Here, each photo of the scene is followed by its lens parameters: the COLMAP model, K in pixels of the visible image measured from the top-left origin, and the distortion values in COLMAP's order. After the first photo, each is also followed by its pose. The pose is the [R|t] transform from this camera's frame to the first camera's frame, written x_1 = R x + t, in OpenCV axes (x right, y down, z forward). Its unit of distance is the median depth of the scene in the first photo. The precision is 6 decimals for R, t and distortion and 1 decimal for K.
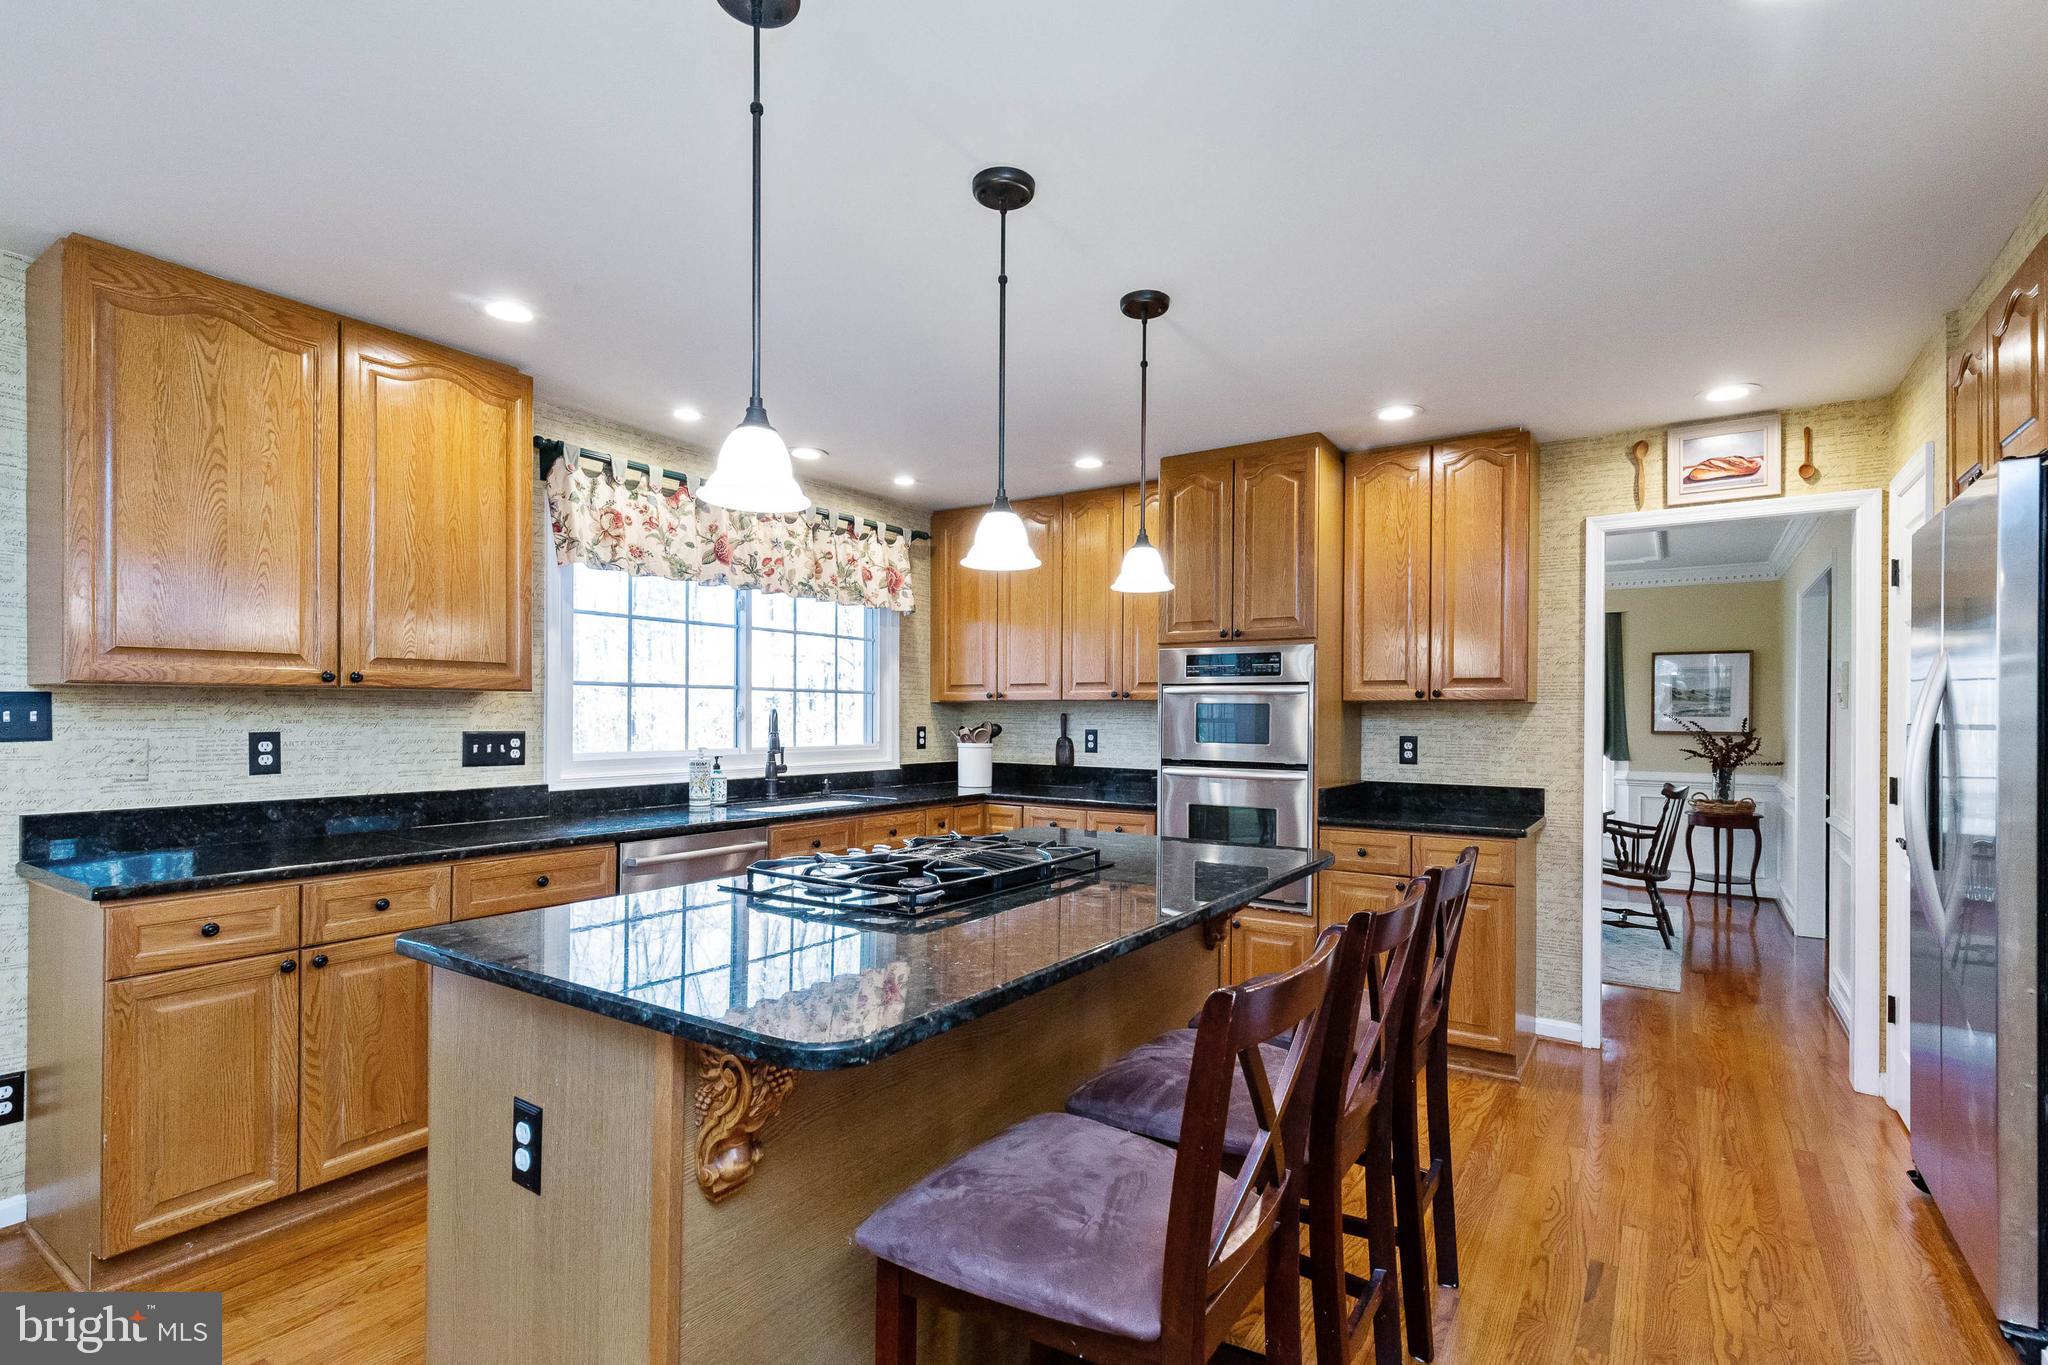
lens RADIAL K [[943.3, 0, 1030.0], [0, 943.3, 714.9], [0, 0, 1]] dist [-0.006507, -0.001370]
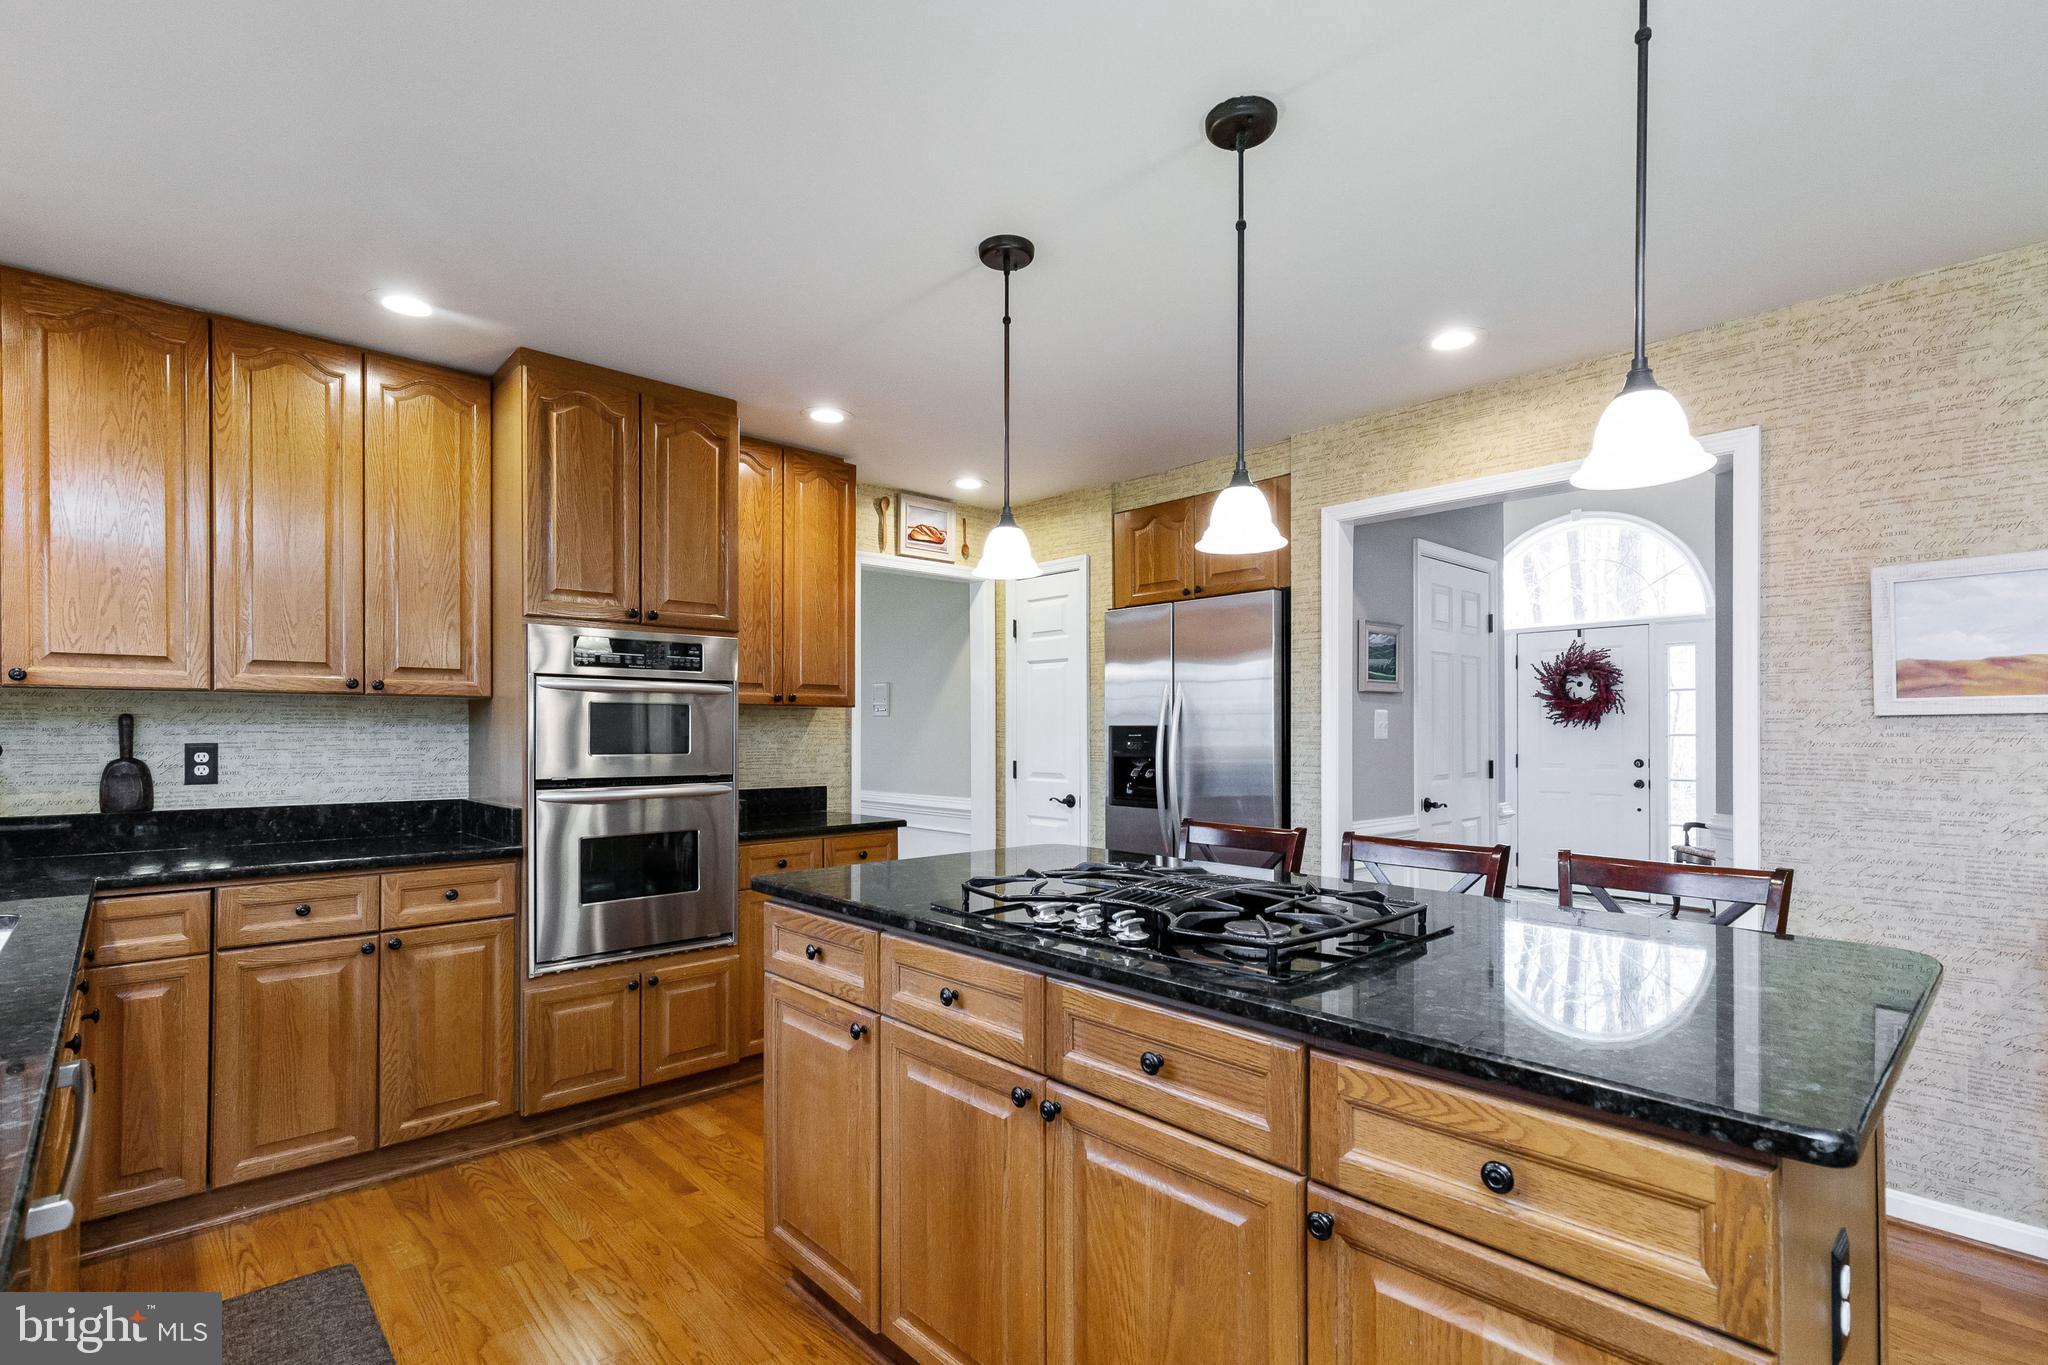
lens RADIAL K [[943.3, 0, 1010.8], [0, 943.3, 729.9], [0, 0, 1]] dist [-0.006507, -0.001370]
pose [[0.234090, -0.005389, 0.972200, -0.478858], [0.000347, 0.999985, 0.005459, 0.005966], [-0.972215, -0.000941, 0.234089, 0.515142]]
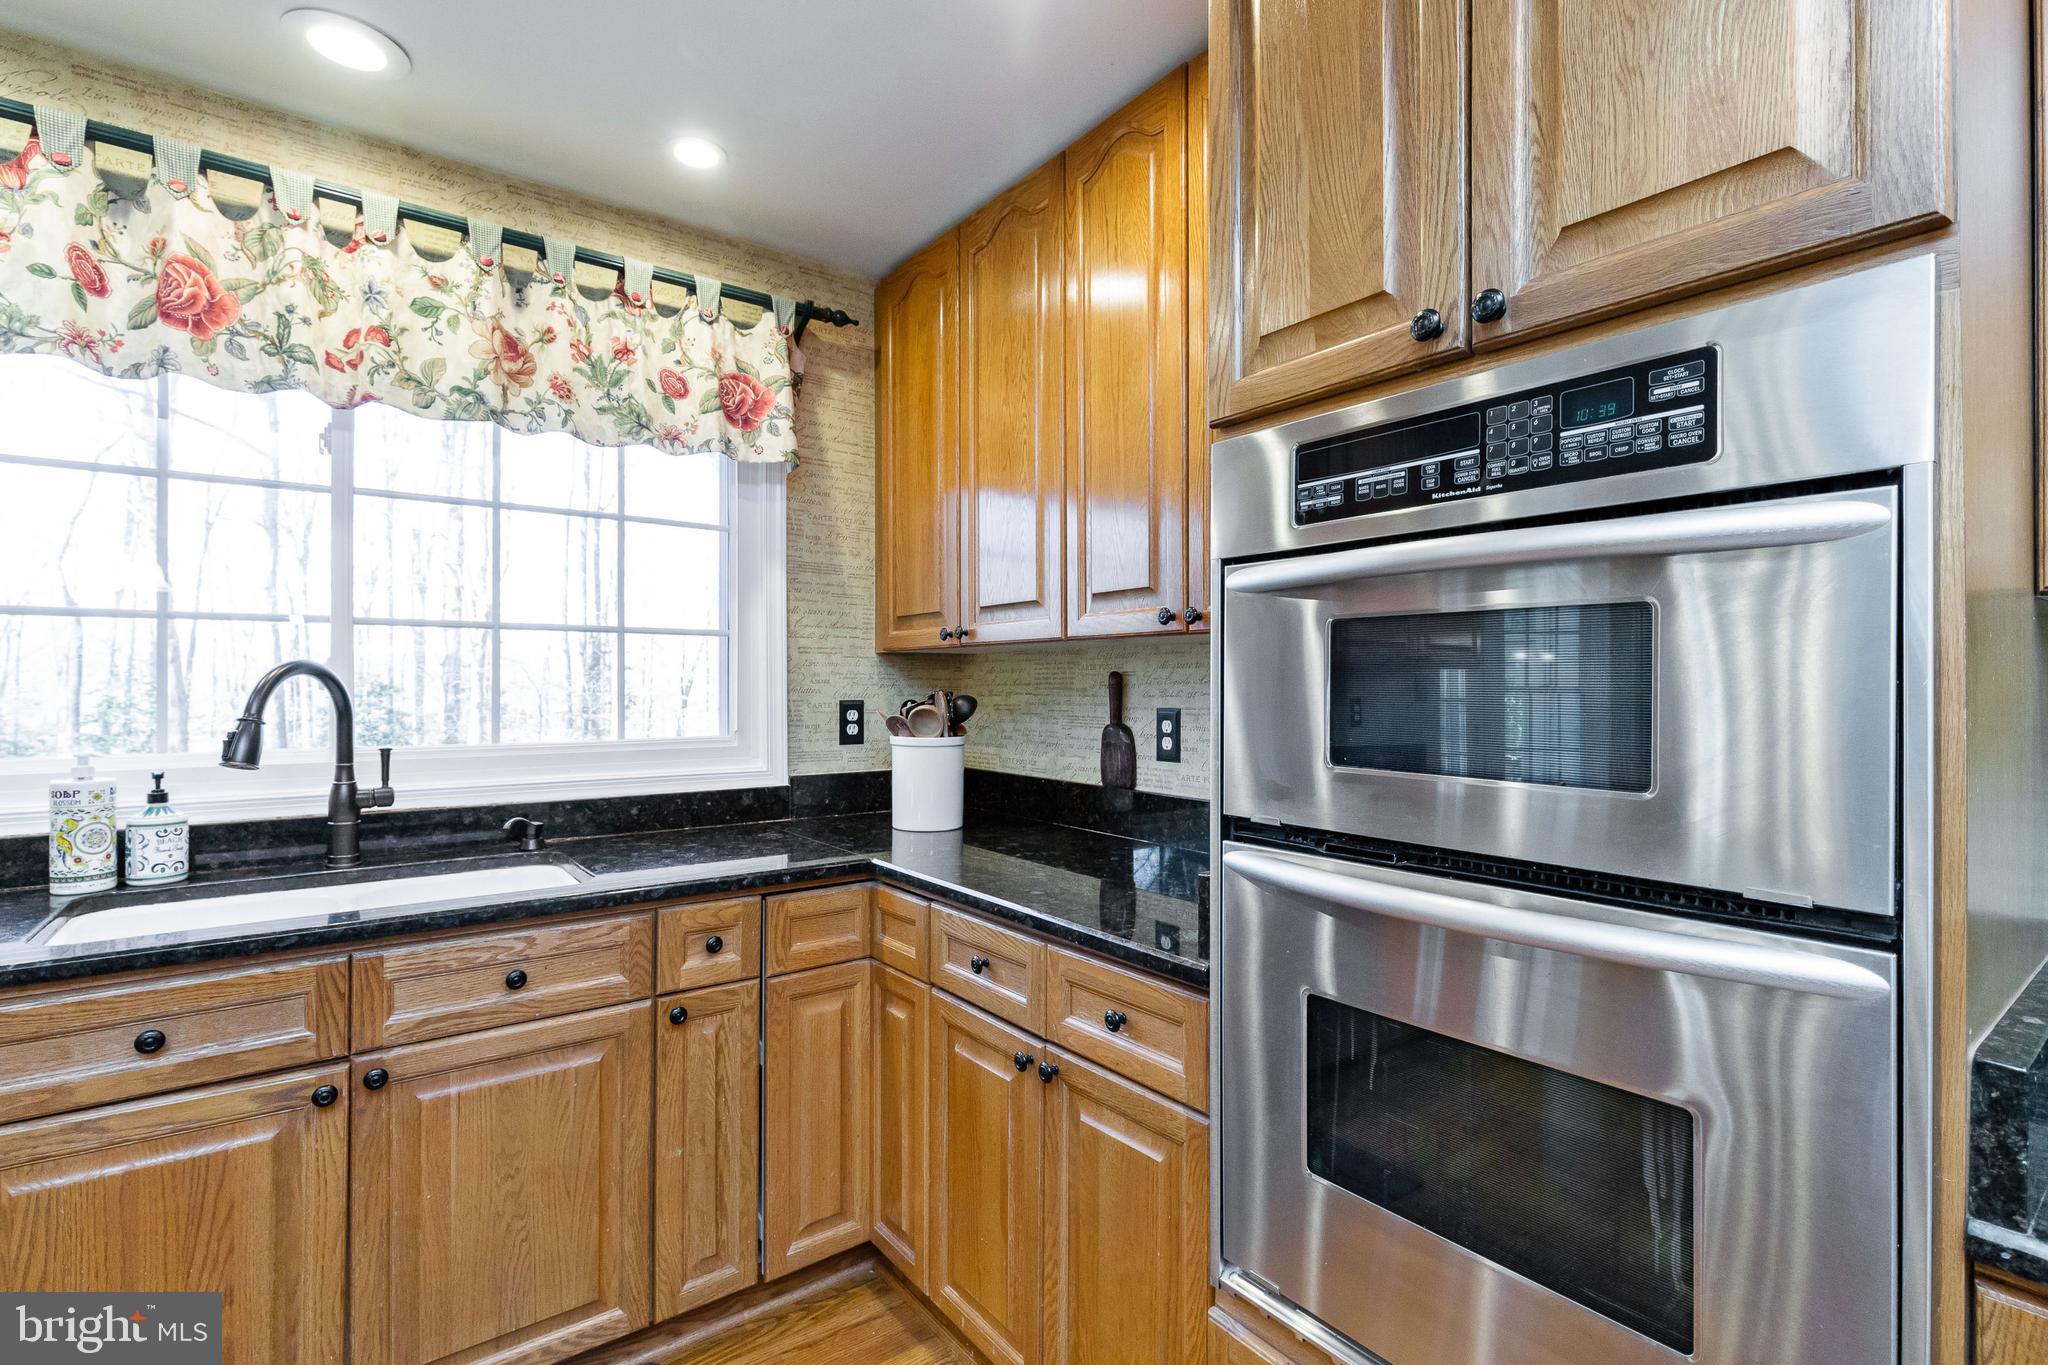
lens RADIAL K [[943.3, 0, 1021.7], [0, 943.3, 676.1], [0, 0, 1]] dist [-0.006507, -0.001370]
pose [[0.947112, -0.007283, -0.320819, 0.182952], [0.004117, 0.999936, -0.010545, 0.006443], [0.320876, 0.008667, 0.947082, 0.737025]]
